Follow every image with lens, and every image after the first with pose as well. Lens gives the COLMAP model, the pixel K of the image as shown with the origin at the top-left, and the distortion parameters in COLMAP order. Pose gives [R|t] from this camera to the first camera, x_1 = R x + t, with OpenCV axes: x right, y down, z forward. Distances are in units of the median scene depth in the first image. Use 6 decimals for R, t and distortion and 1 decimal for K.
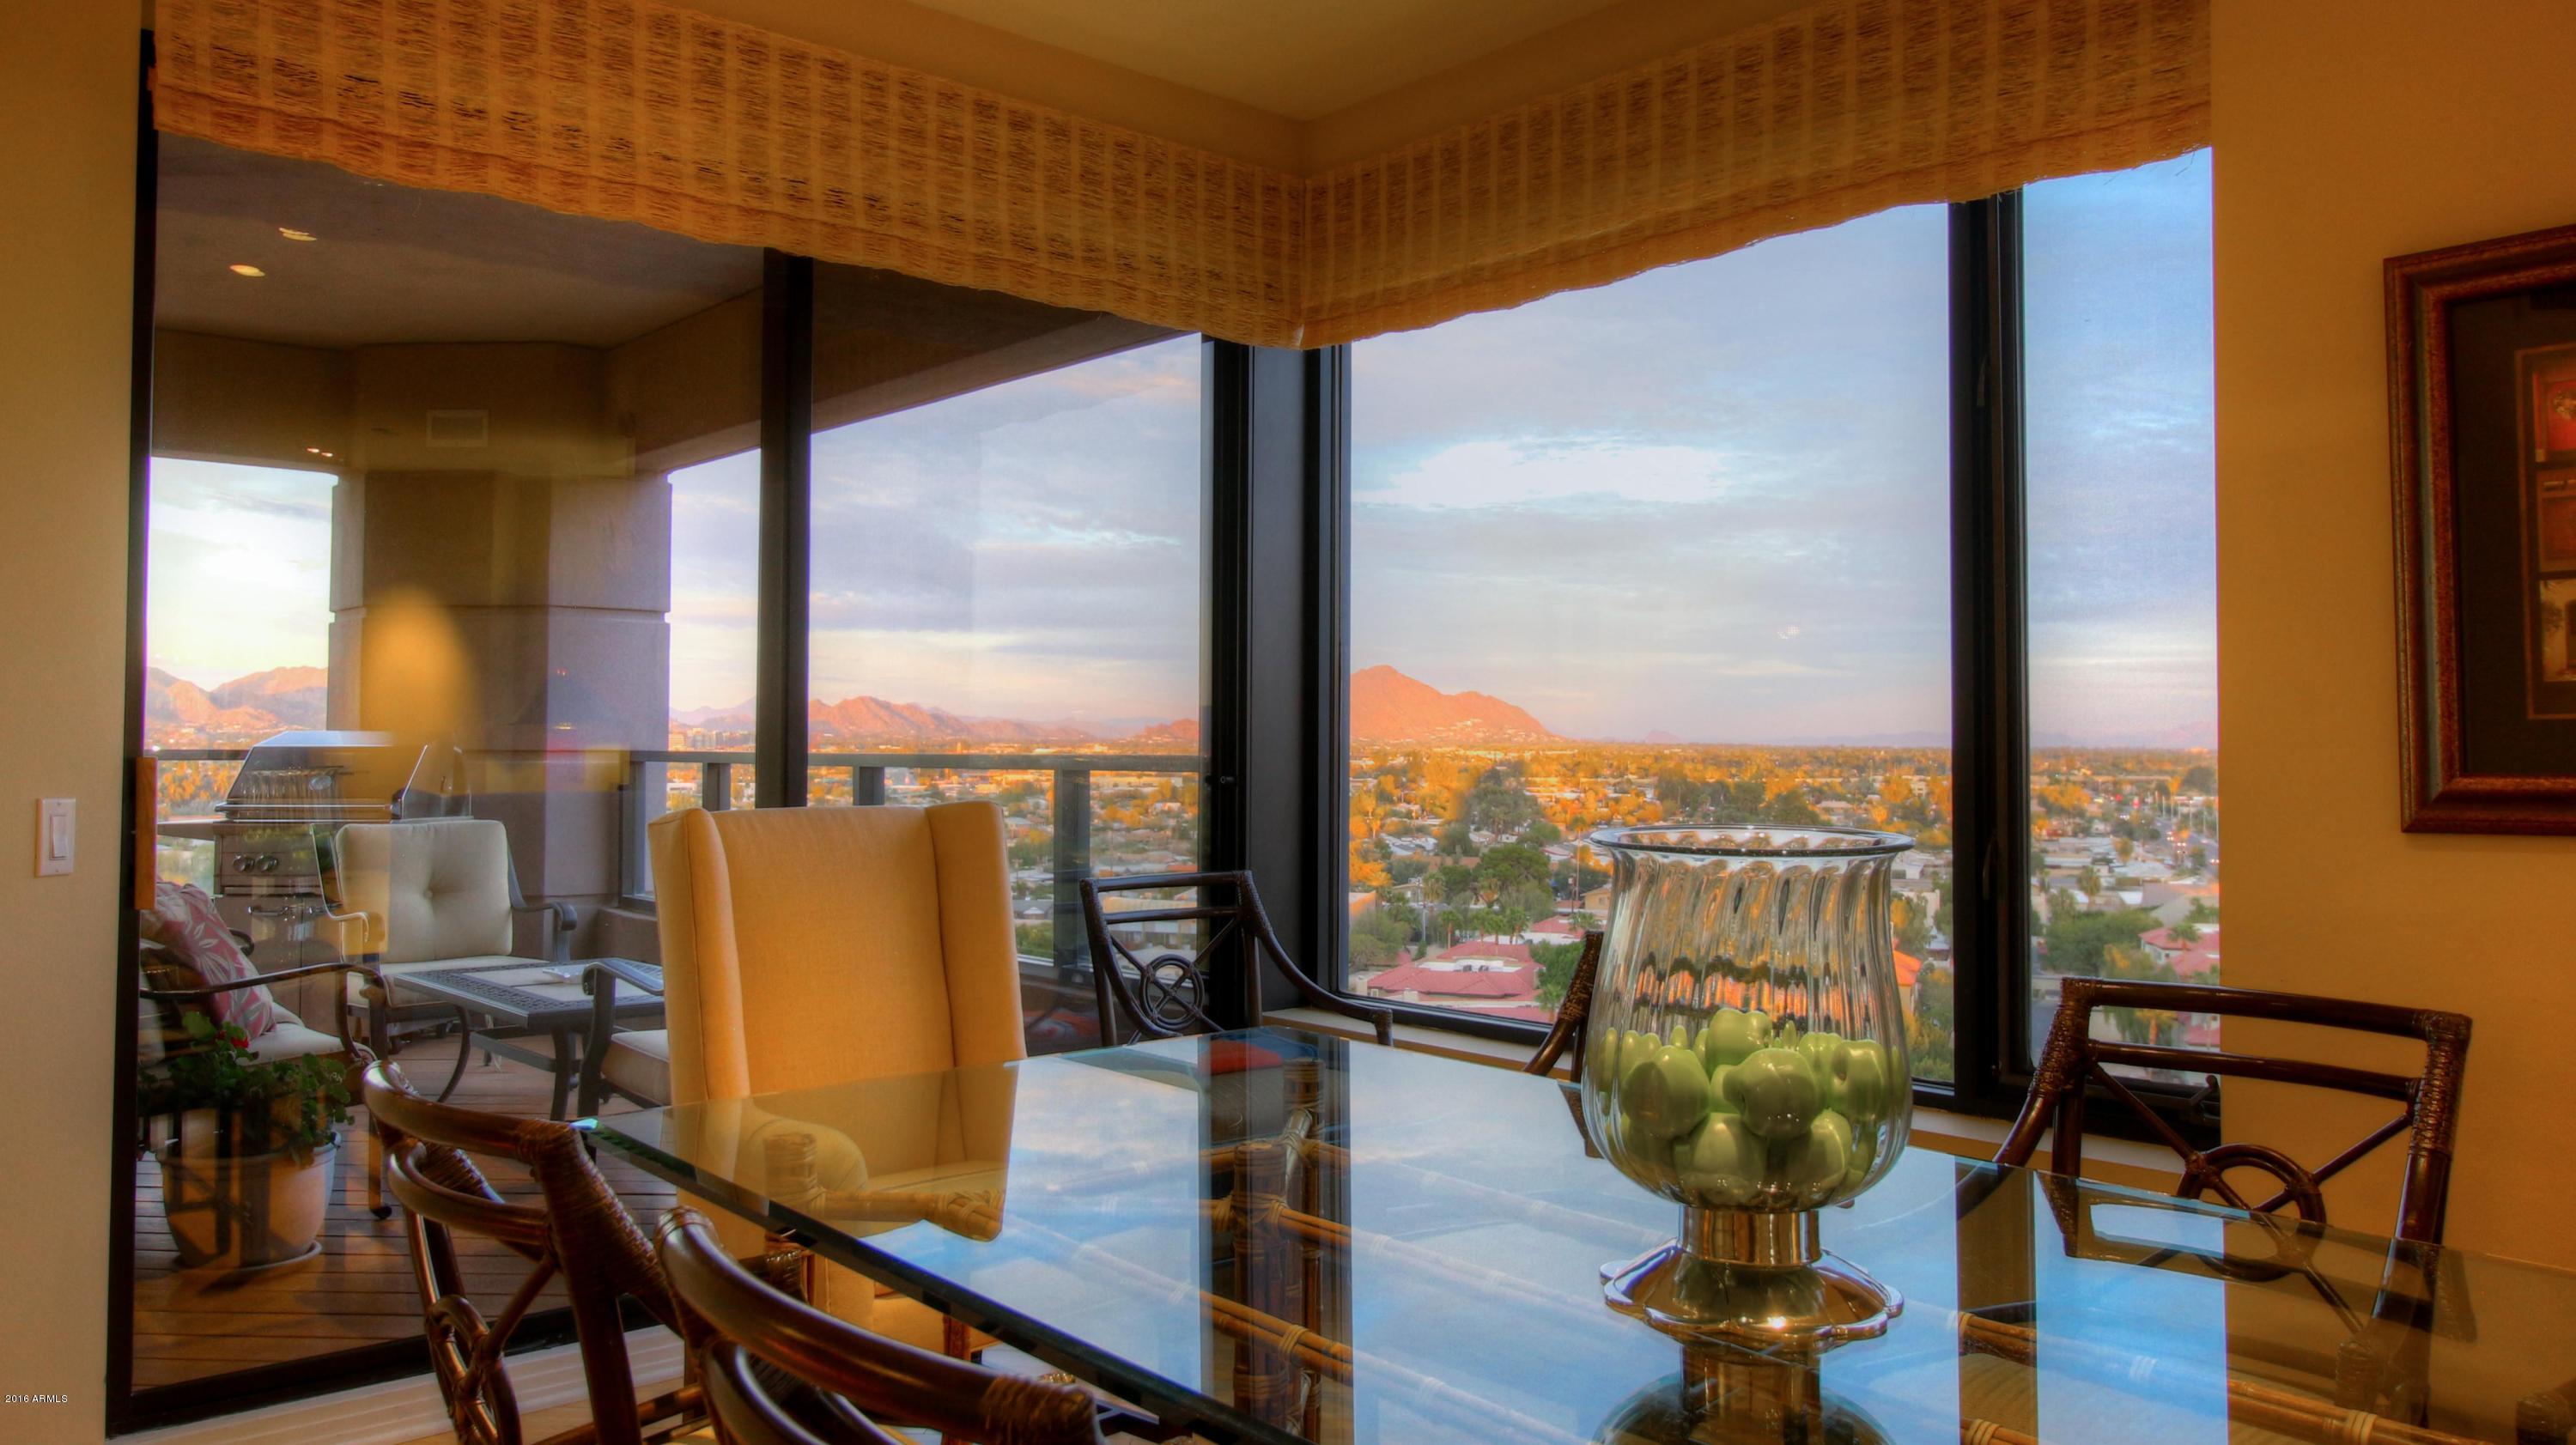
lens RADIAL K [[1890.6, 0, 1320.4], [0, 1890.6, 714.4], [0, 0, 1]] dist [0.002039, -0.006483]
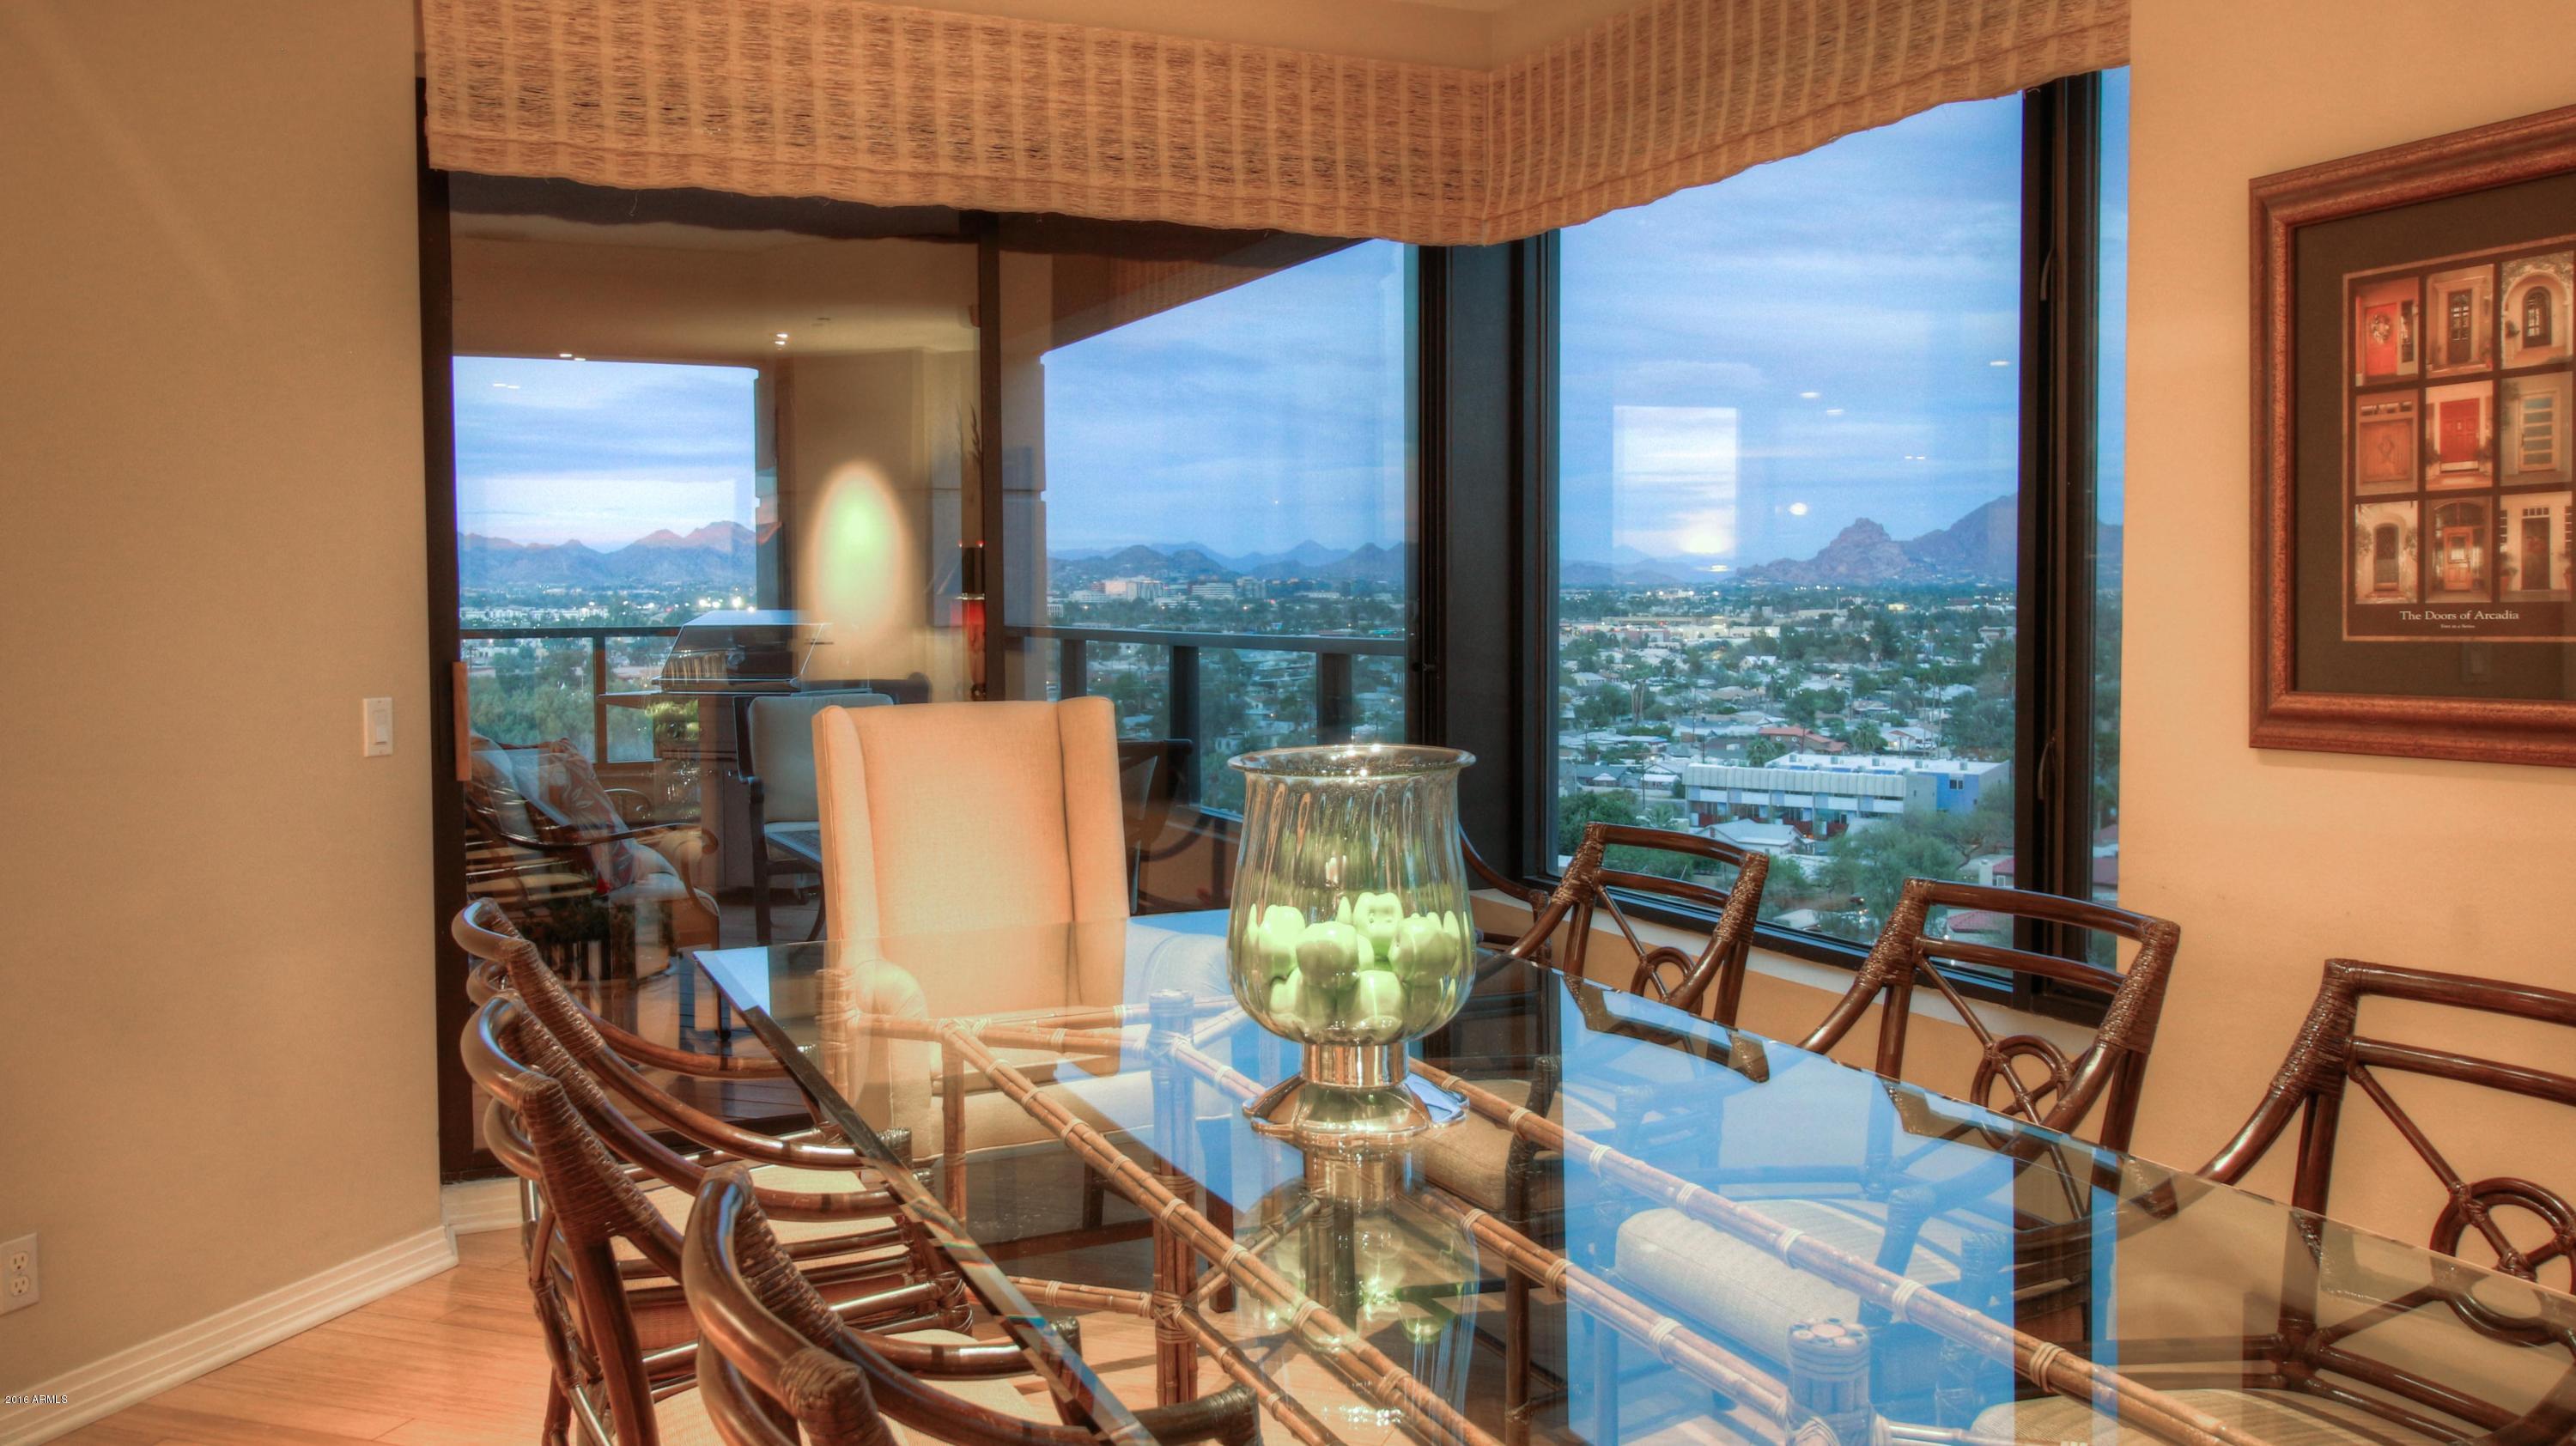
lens RADIAL K [[2134.3, 0, 1288.0], [0, 2134.3, 723.0], [0, 0, 1]] dist [0.009544, 0.001802]
pose [[0.954986, 0.009385, -0.296503, 0.271541], [0.013866, 0.996995, 0.076216, -0.030372], [0.296327, -0.076896, 0.951986, -0.168007]]
